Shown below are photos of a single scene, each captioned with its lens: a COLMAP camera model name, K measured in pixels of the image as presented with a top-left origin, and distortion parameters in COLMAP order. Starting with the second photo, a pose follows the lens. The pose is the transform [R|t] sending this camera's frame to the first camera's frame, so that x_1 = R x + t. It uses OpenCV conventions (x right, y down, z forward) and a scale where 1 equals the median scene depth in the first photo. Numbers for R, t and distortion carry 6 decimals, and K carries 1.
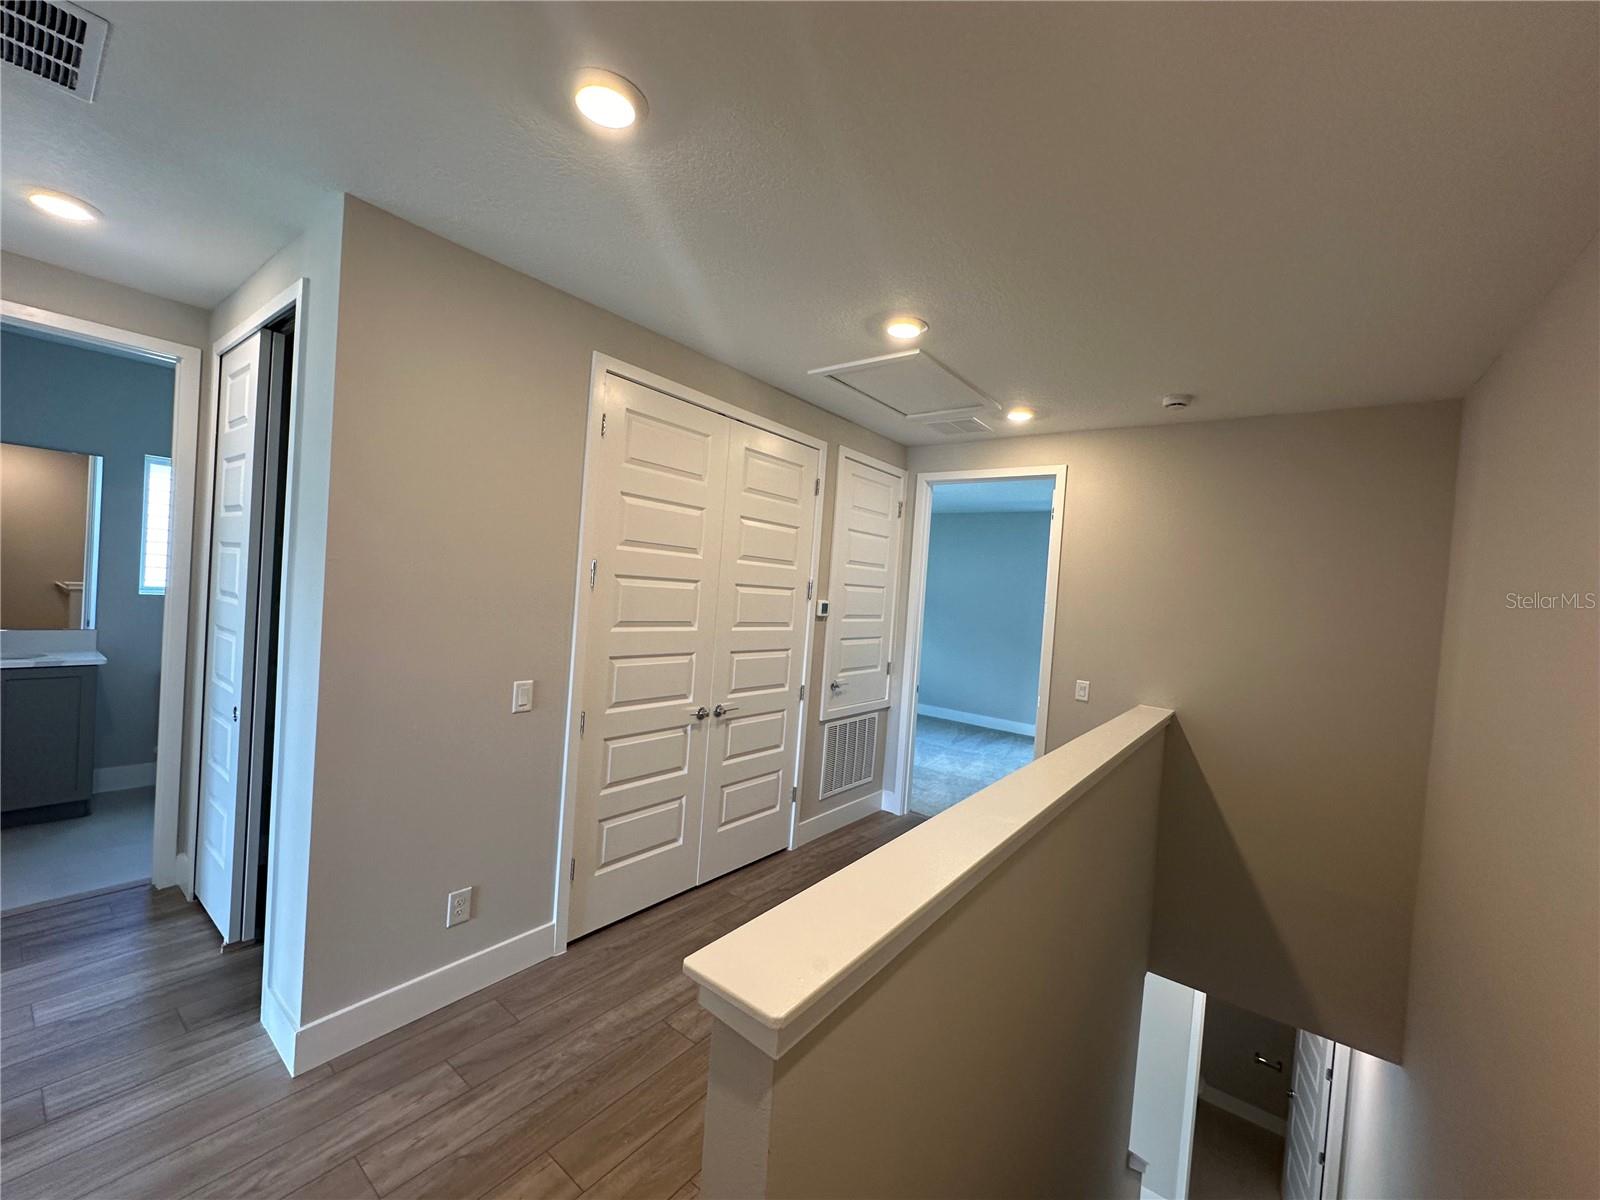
lens RADIAL K [[640.4, 0, 793.4], [0, 640.4, 597.2], [0, 0, 1]] dist [-0.000966, 0.000191]
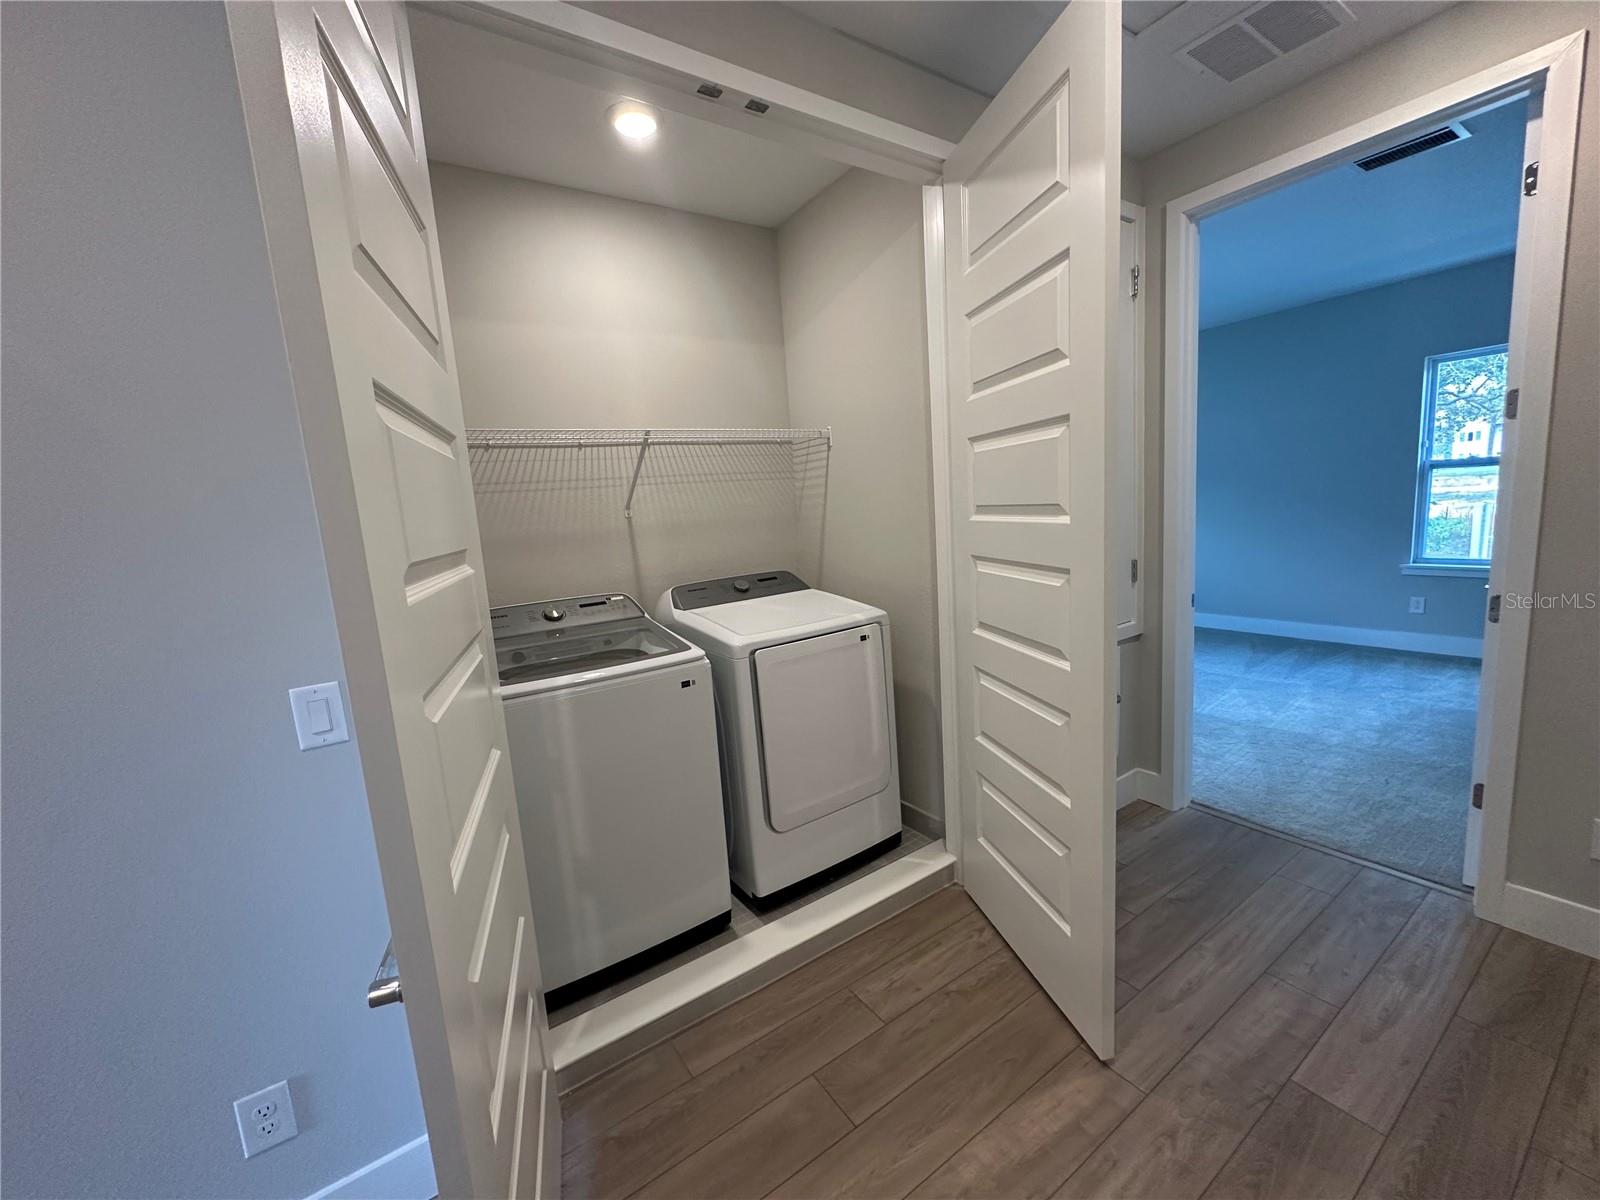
lens RADIAL K [[645.3, 0, 794.1], [0, 645.3, 597.0], [0, 0, 1]] dist [-0.001482, 0.000052]
pose [[0.941080, -0.090707, -0.325793, 0.063715], [0.132120, 0.985411, 0.107285, 0.043061], [0.311308, -0.144008, 0.939334, 0.474483]]
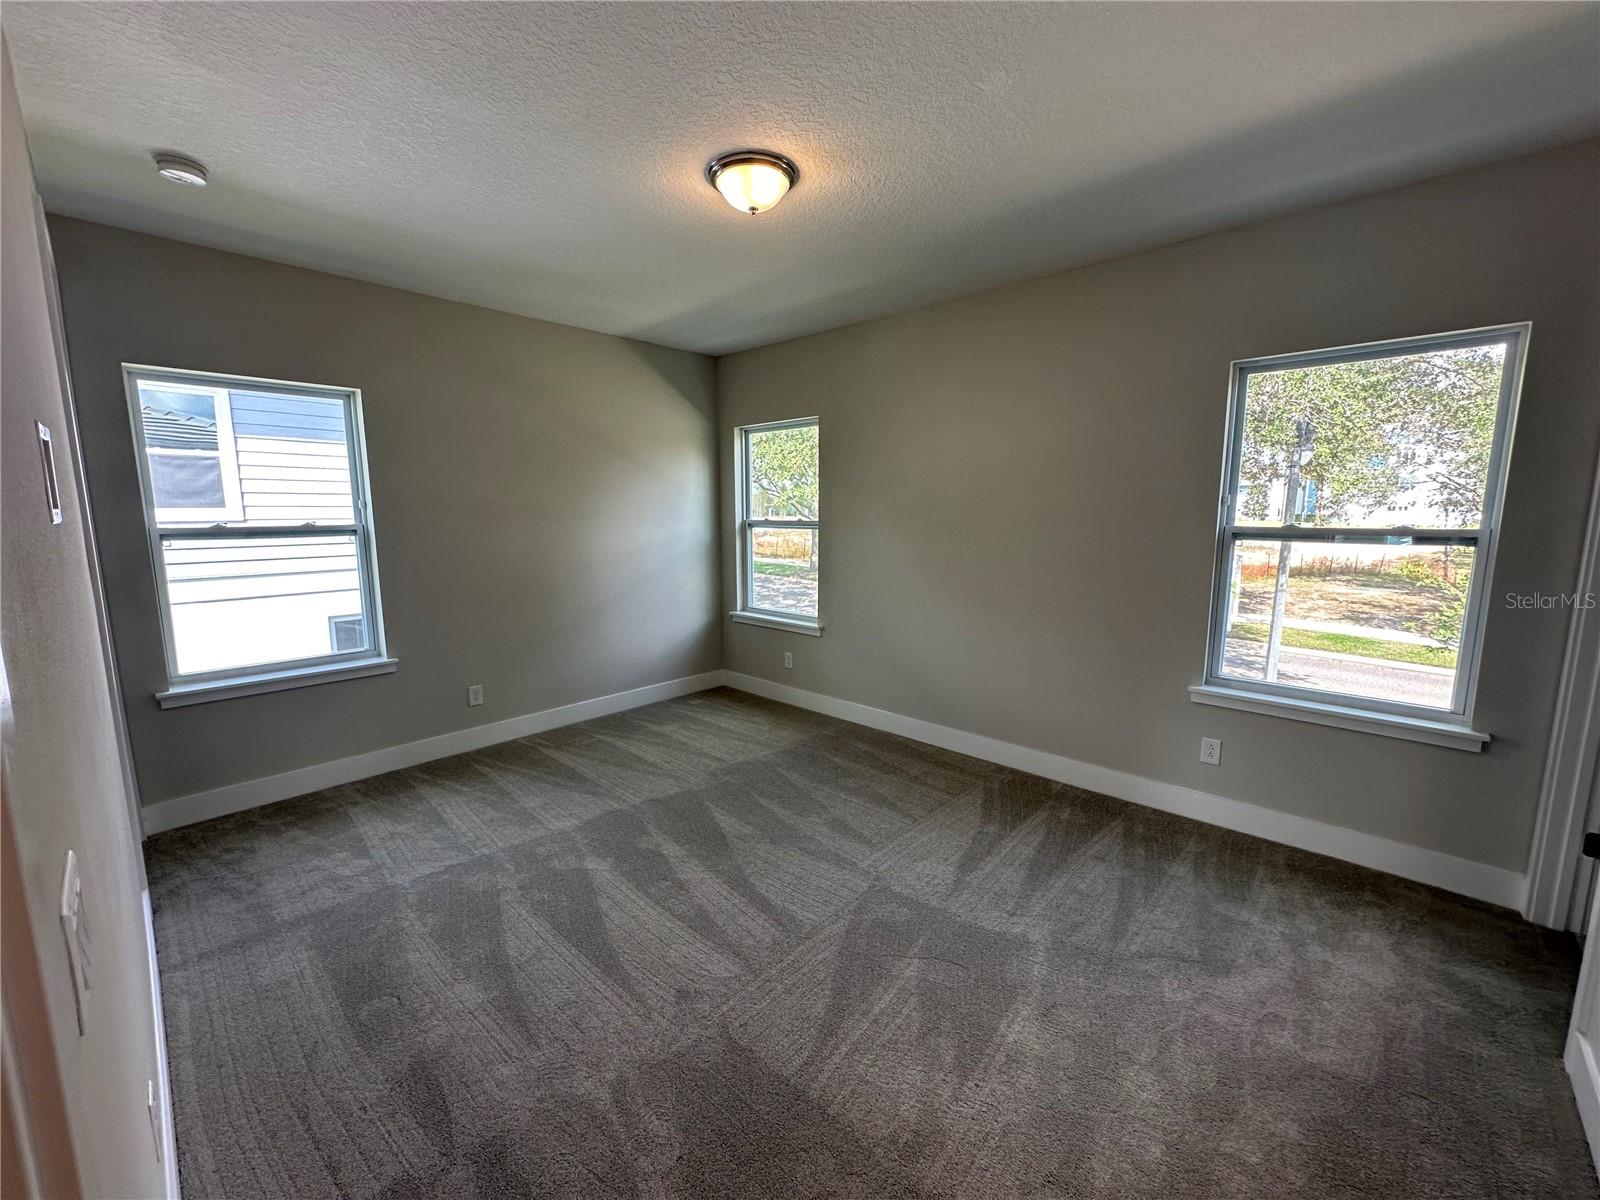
lens RADIAL K [[640.4, 0, 793.4], [0, 640.4, 597.2], [0, 0, 1]] dist [-0.000966, 0.000191]
pose [[0.992543, -0.062082, -0.104904, 0.404877], [0.074006, 0.990734, 0.113885, 0.035989], [0.096862, -0.120799, 0.987940, 1.282797]]
